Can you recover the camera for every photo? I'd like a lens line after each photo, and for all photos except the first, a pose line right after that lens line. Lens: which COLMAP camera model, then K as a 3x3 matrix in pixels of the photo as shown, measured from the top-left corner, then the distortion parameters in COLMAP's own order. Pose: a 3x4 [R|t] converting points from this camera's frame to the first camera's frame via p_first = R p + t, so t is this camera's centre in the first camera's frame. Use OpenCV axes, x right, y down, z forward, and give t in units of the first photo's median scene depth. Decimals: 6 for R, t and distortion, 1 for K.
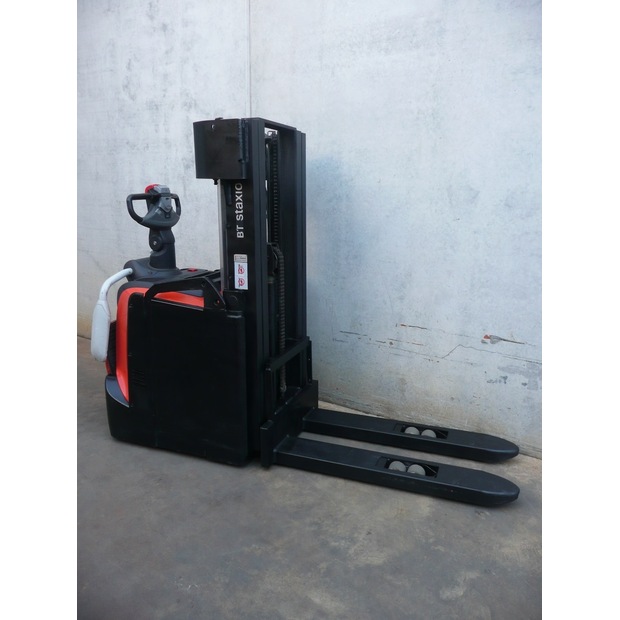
lens RADIAL K [[520.4, 0, 311.7], [0, 520.4, 307.7], [0, 0, 1]] dist [-0.016064, 0.006420]
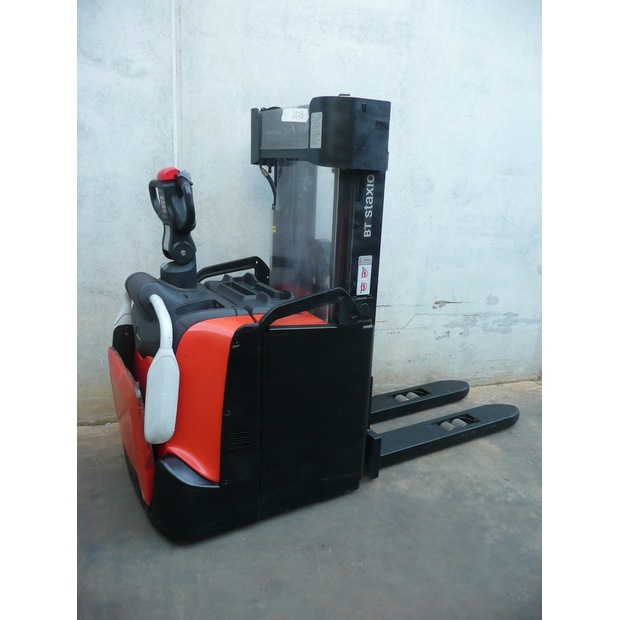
lens RADIAL K [[520.4, 0, 313.4], [0, 520.4, 307.7], [0, 0, 1]] dist [-0.016064, 0.006420]
pose [[0.626730, -0.179169, 0.758359, -0.765896], [0.138138, 0.983339, 0.118162, -0.115616], [-0.766895, 0.030703, 0.641038, 0.441597]]
